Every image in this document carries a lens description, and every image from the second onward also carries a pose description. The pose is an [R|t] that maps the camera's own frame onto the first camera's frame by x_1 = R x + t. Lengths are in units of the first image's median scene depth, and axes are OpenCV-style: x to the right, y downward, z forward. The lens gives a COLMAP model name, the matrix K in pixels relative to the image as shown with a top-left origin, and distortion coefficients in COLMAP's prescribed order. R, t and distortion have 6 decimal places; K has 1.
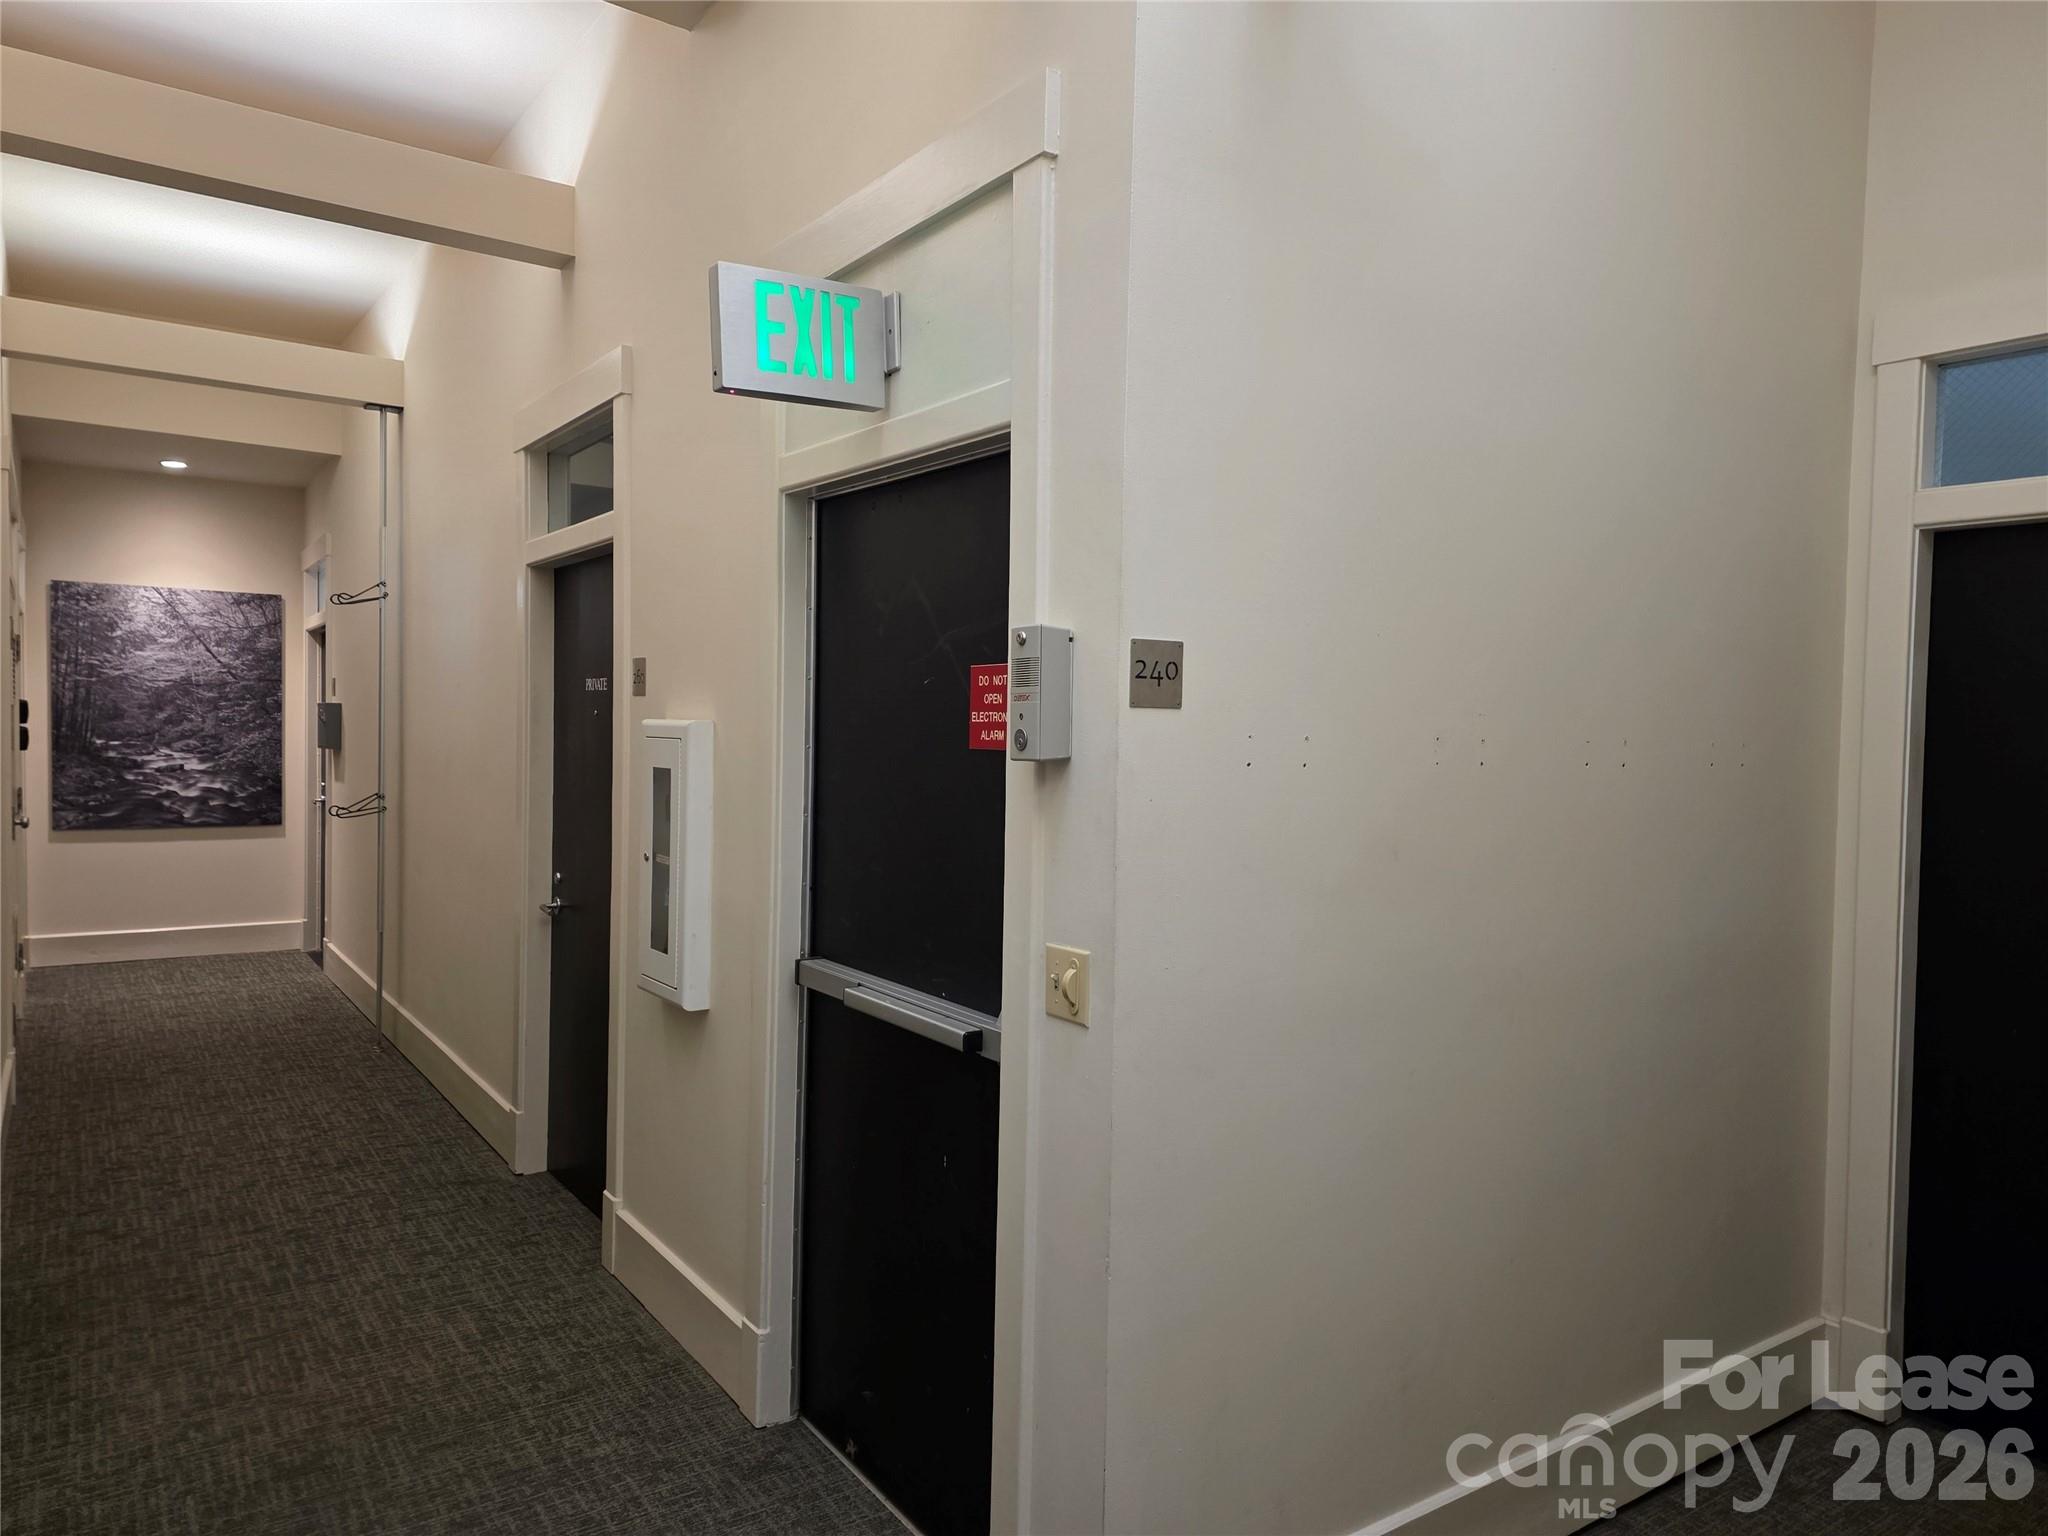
lens RADIAL K [[1375.4, 0, 1023.0], [0, 1375.4, 765.7], [0, 0, 1]] dist [0.053605, -0.015620]
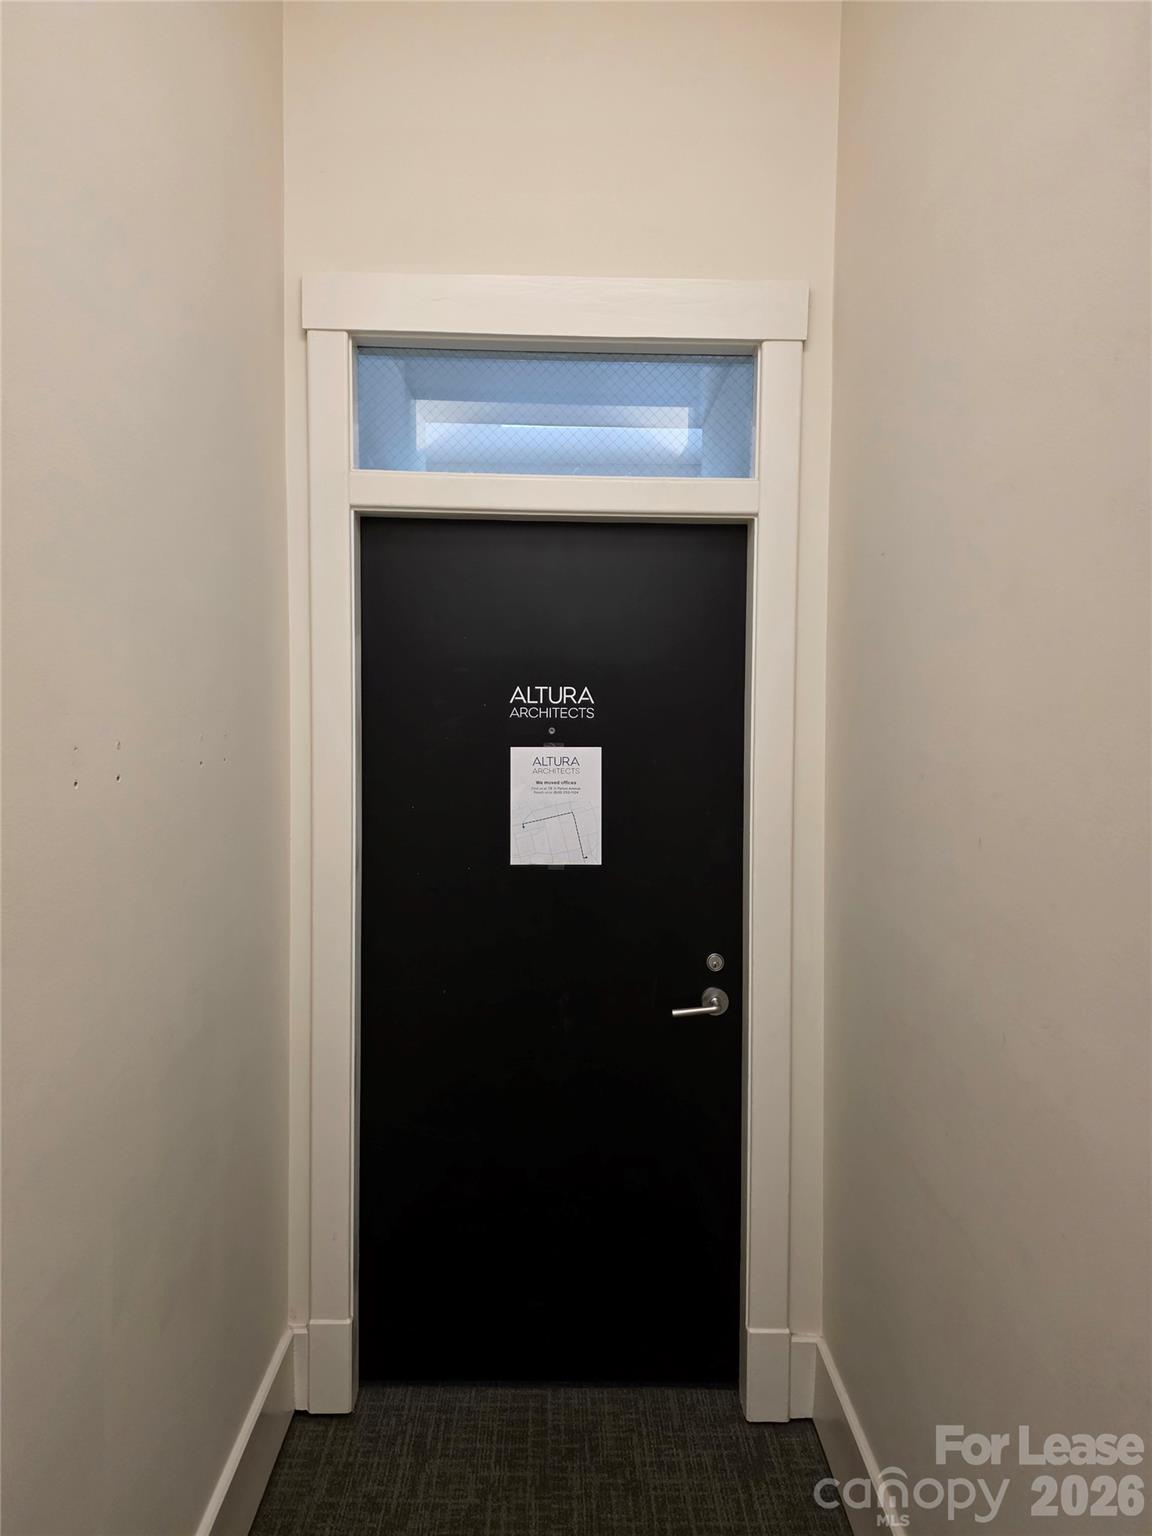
lens RADIAL K [[1031.5, 0, 574.4], [0, 1031.5, 766.0], [0, 0, 1]] dist [0.053605, -0.015620]
pose [[0.558265, -0.052668, 0.827989, 0.108973], [0.026611, 0.998606, 0.045578, -0.017256], [-0.829236, -0.003411, 0.558888, 0.454936]]
